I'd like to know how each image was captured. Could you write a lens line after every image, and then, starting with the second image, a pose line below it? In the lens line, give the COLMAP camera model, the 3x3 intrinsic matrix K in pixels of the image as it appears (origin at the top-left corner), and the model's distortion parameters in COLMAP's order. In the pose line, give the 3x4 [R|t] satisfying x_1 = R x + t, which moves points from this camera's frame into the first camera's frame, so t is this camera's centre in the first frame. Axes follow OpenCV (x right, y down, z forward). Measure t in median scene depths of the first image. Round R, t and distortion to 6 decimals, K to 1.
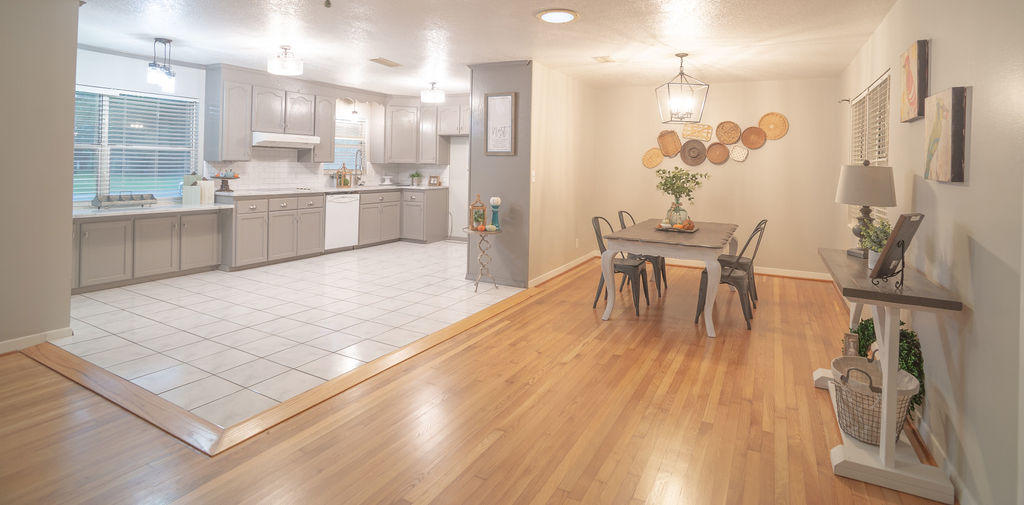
lens RADIAL K [[504.1, 0, 511.1], [0, 504.1, 161.1], [0, 0, 1]] dist [-0.037522, -0.000054]
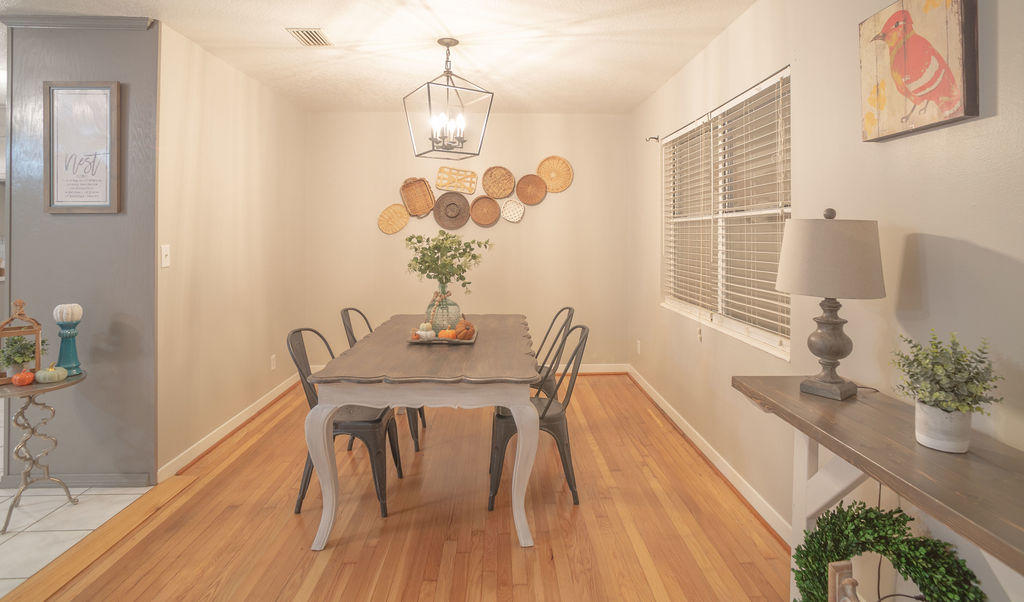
lens RADIAL K [[544.9, 0, 520.5], [0, 544.9, 230.6], [0, 0, 1]] dist [-0.027797, 0.006466]
pose [[0.865377, -0.018056, 0.500797, 0.083461], [0.014697, 0.999835, 0.010651, 0.005123], [-0.500906, -0.001857, 0.865499, 0.371670]]
